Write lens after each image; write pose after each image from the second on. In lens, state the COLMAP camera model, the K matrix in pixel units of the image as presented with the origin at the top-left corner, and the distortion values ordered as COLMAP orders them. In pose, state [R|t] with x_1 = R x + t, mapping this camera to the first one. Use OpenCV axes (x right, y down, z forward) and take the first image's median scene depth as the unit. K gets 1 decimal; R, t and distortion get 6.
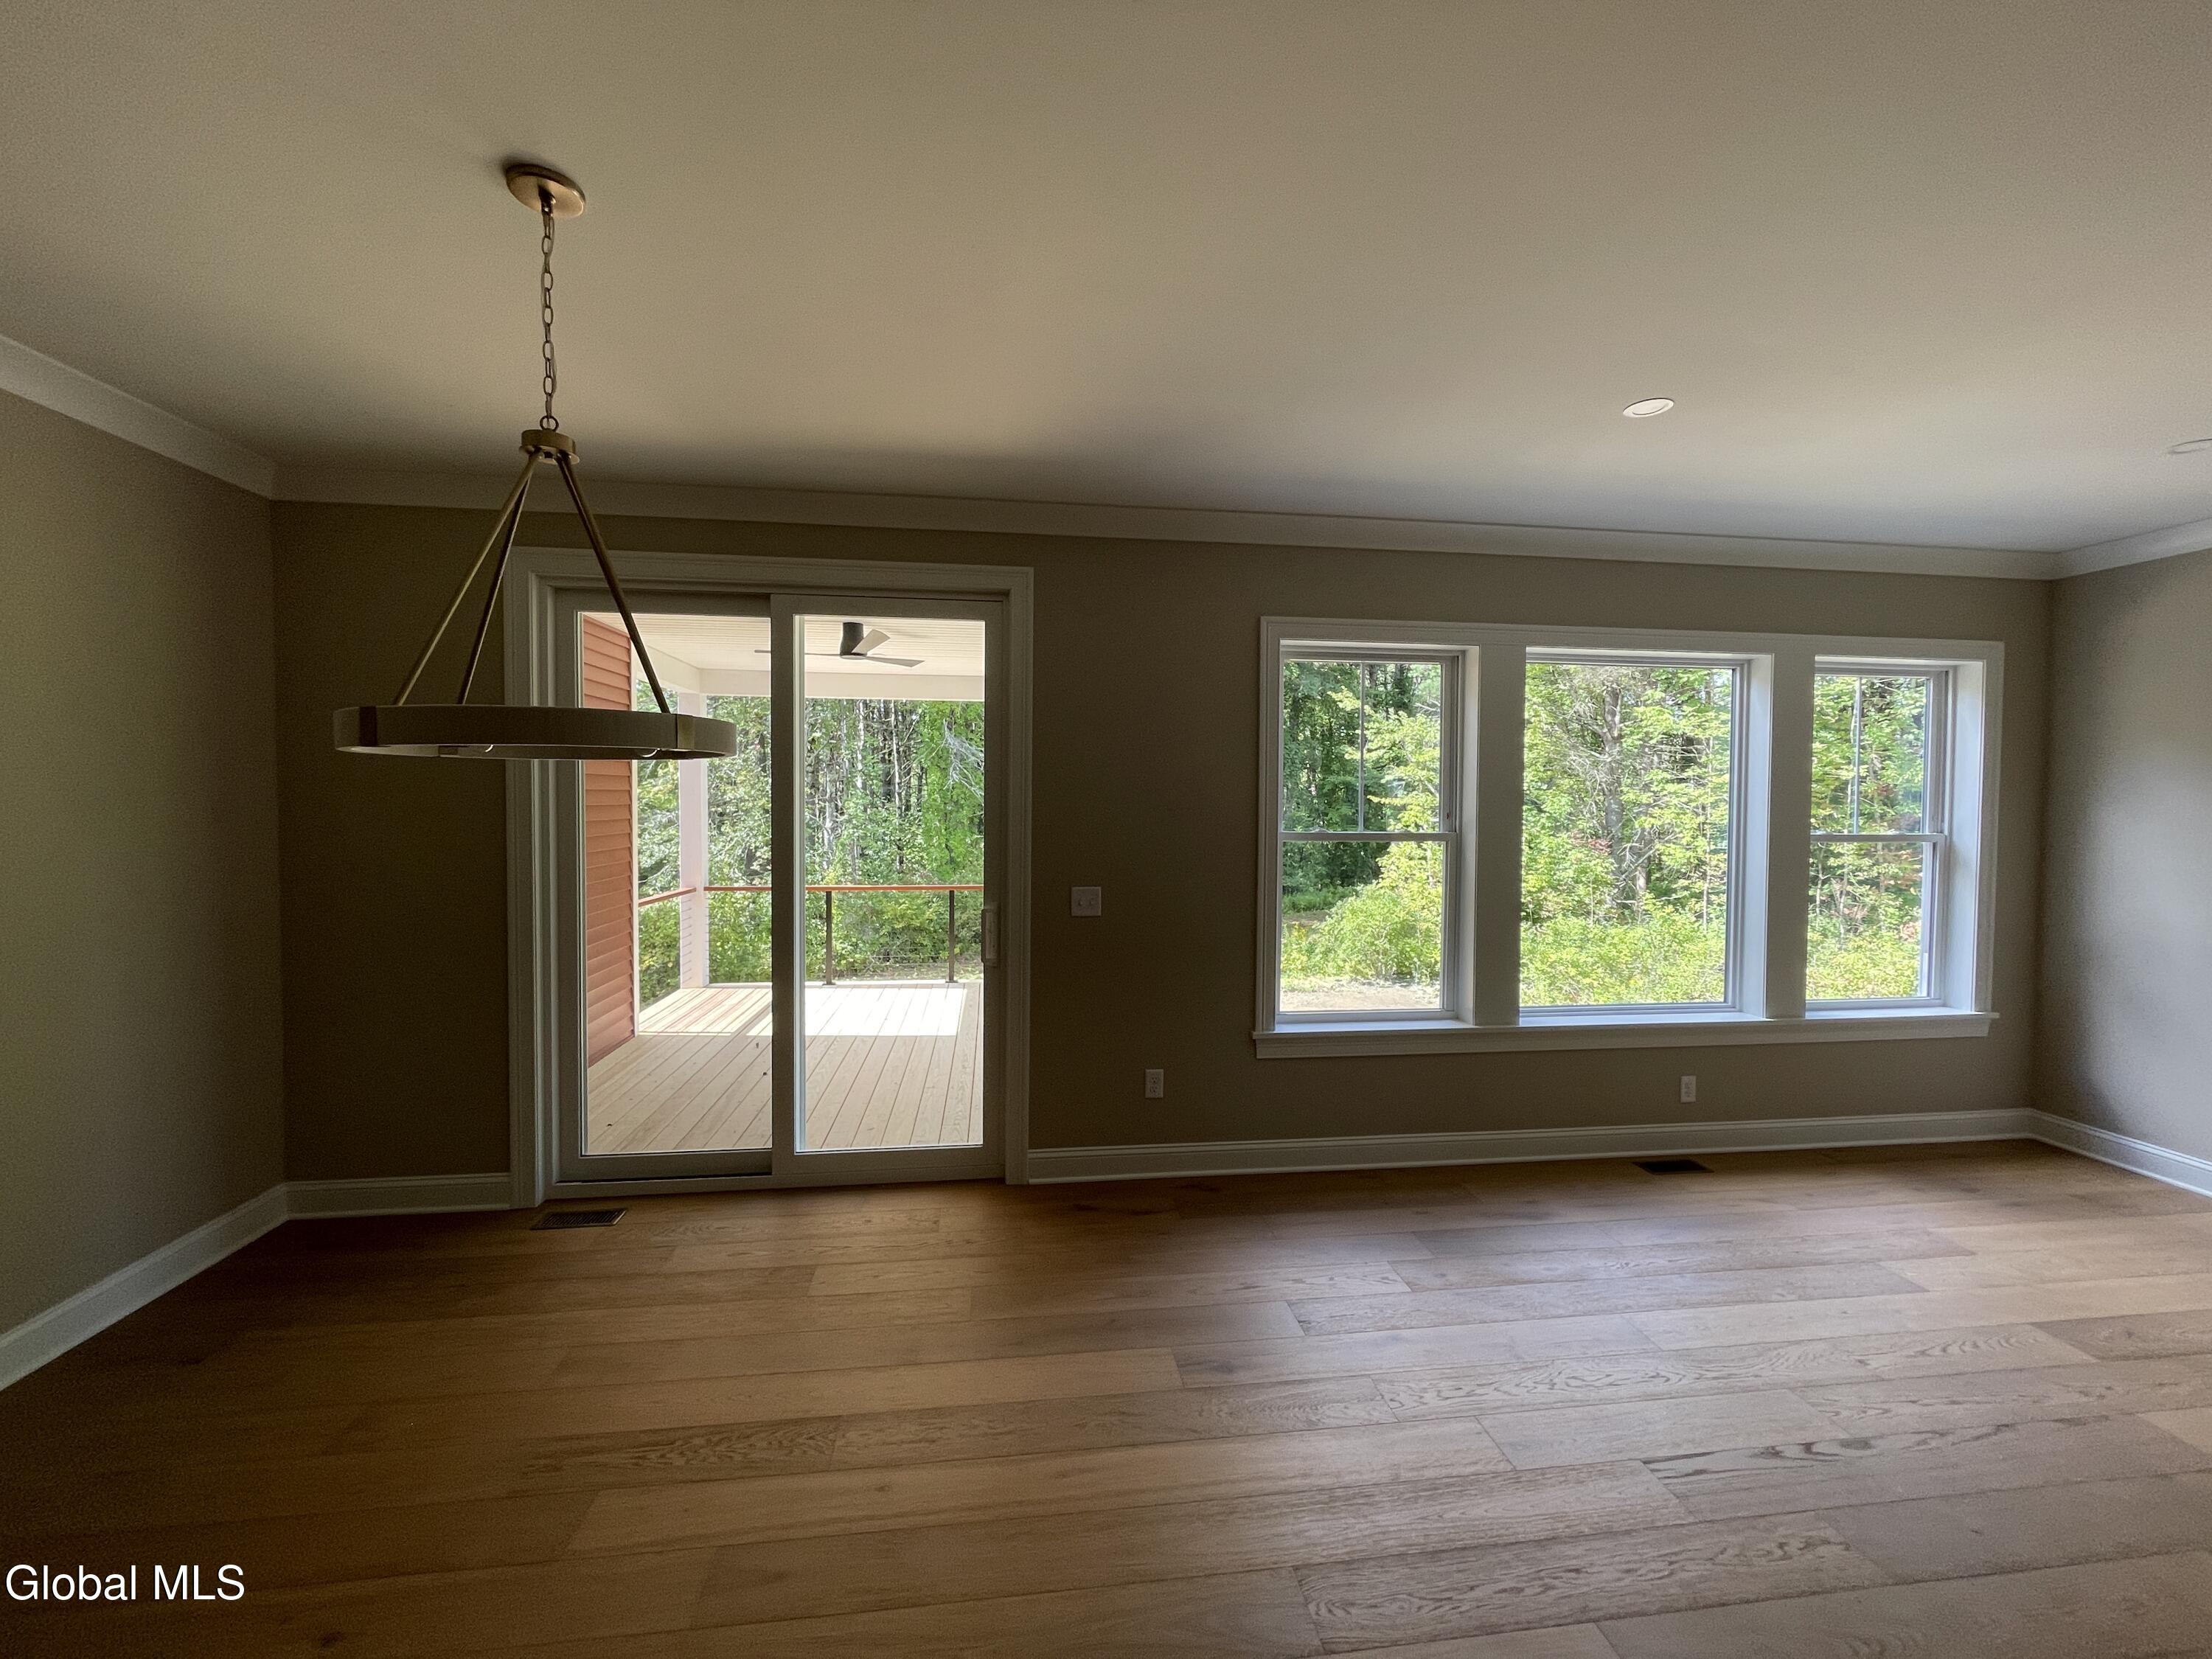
lens RADIAL K [[895.0, 0, 1112.1], [0, 895.0, 825.1], [0, 0, 1]] dist [-0.002810, -0.000379]
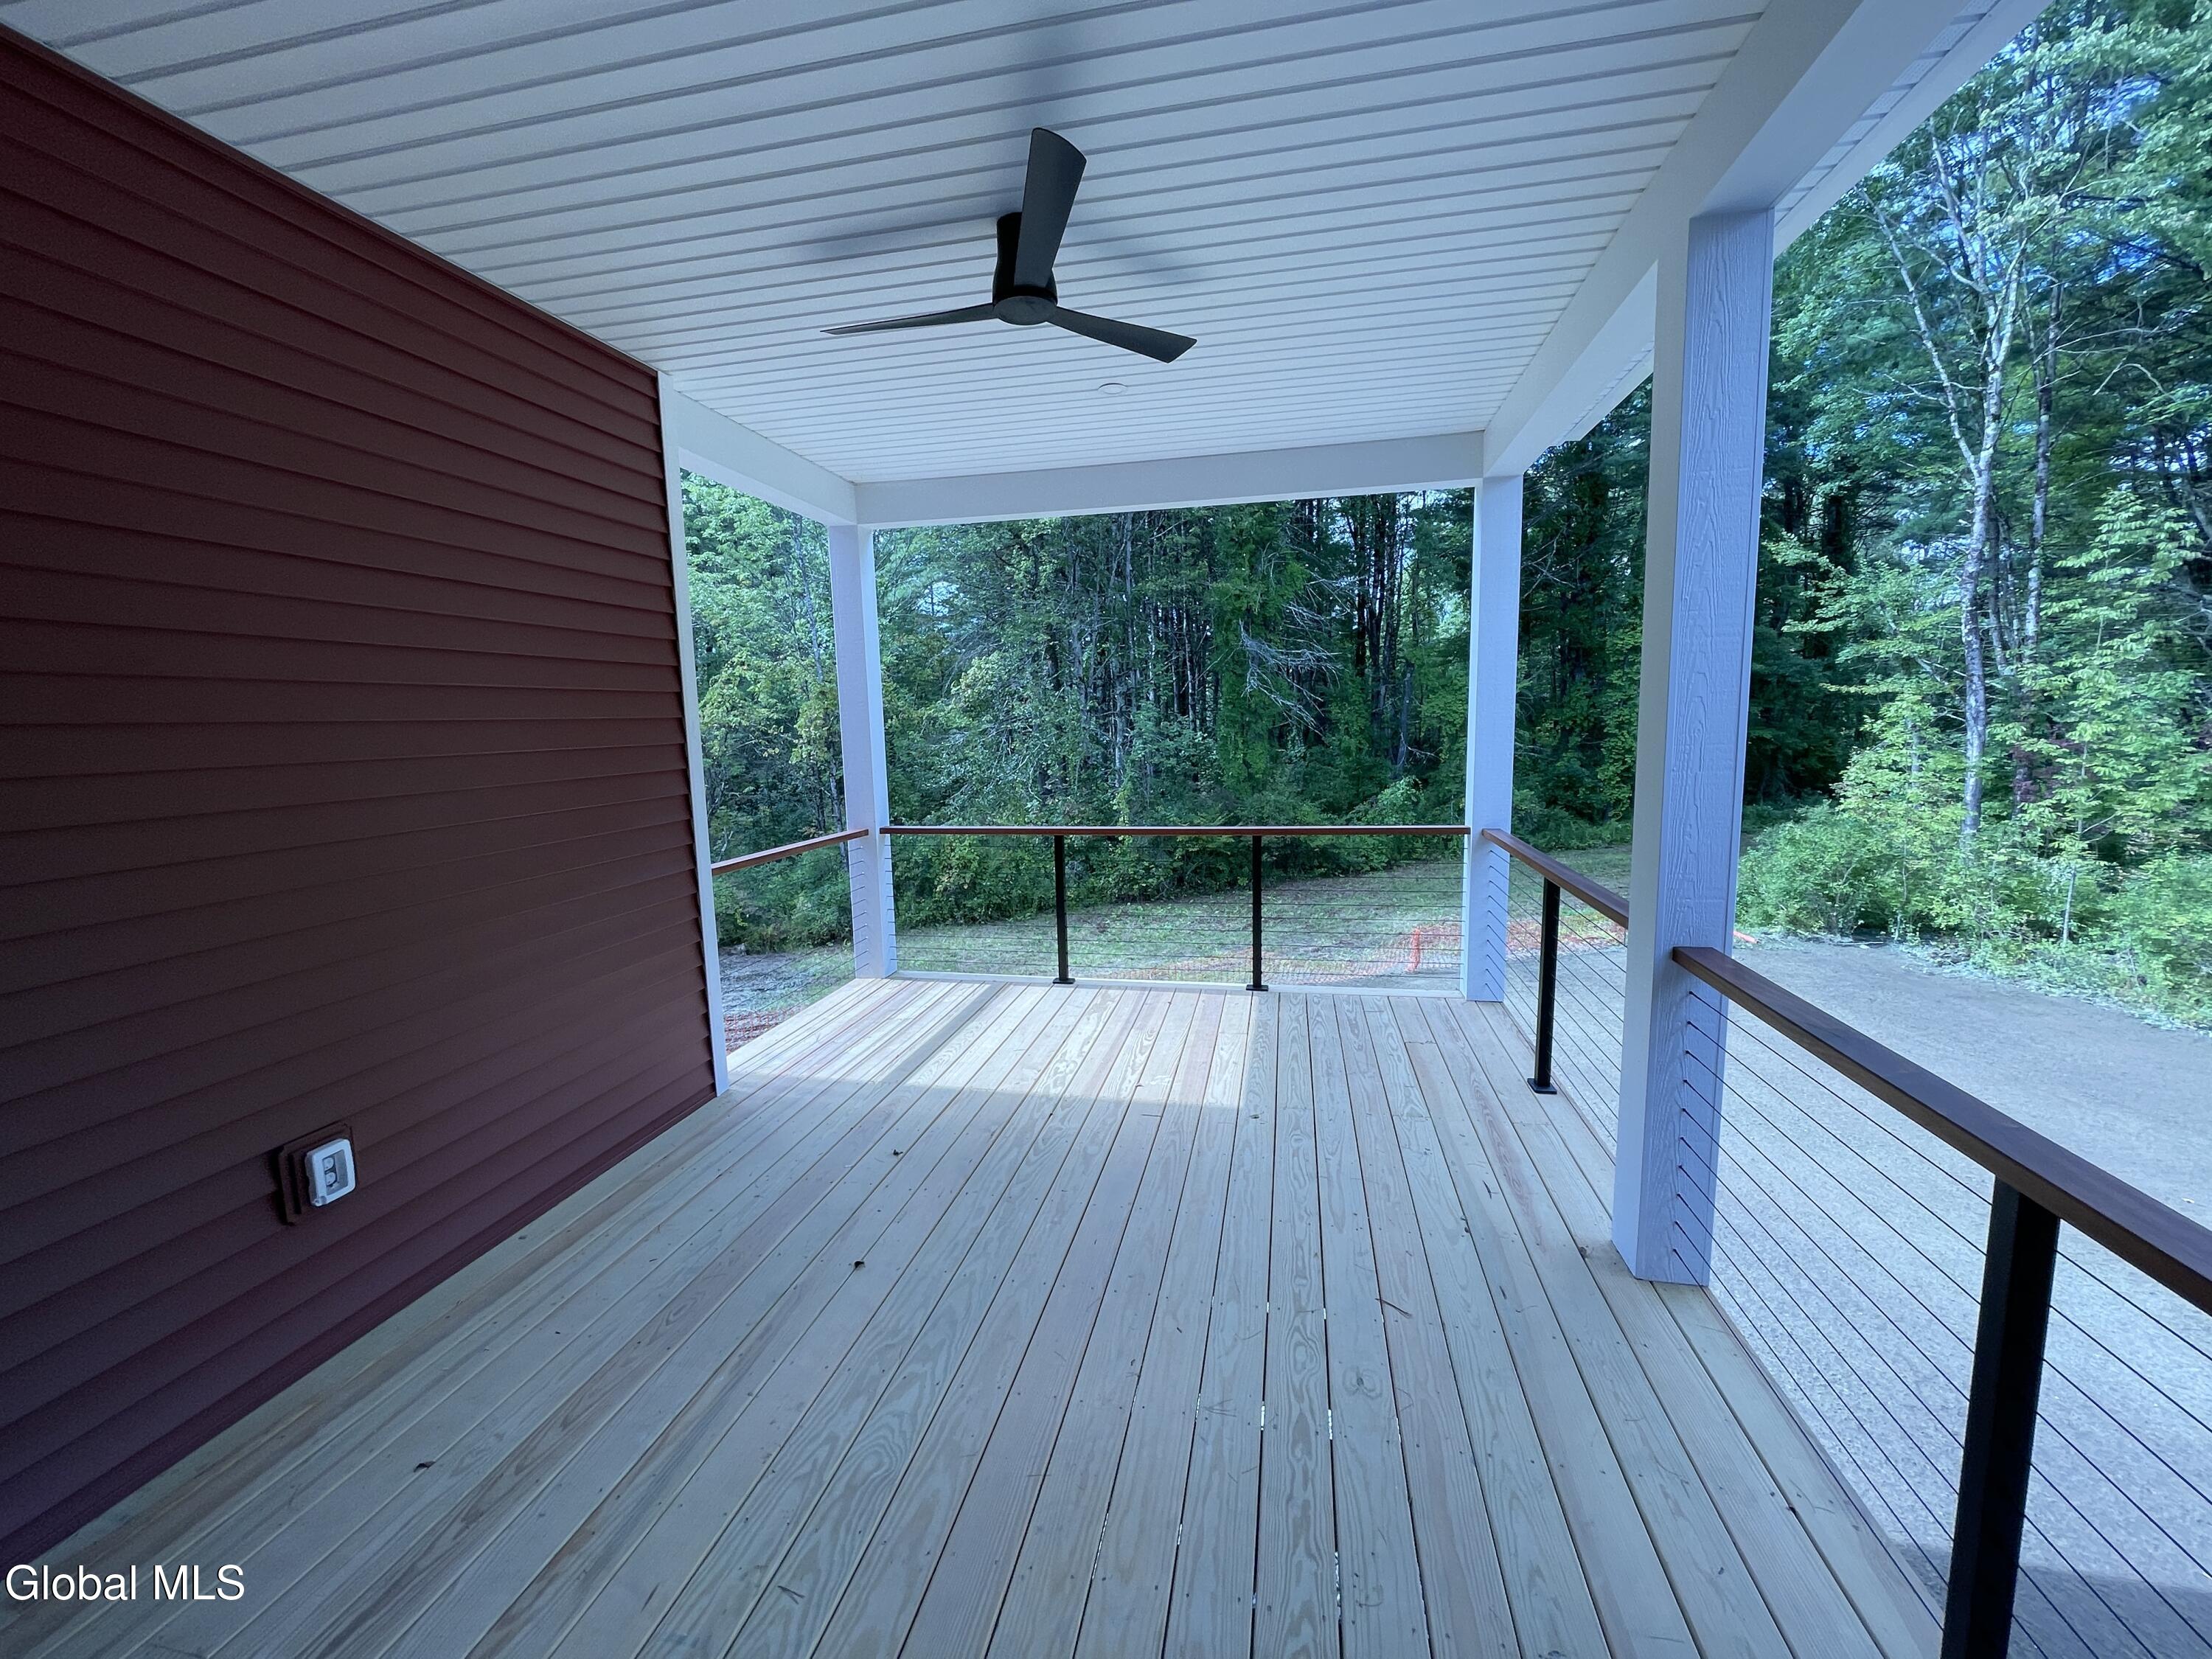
lens RADIAL K [[895.0, 0, 1112.1], [0, 895.0, 825.1], [0, 0, 1]] dist [-0.002810, -0.000379]
pose [[0.946467, 0.007630, -0.322711, -0.022519], [0.022855, 0.995628, 0.090569, 0.003220], [0.321991, -0.093096, 0.942154, 0.118197]]
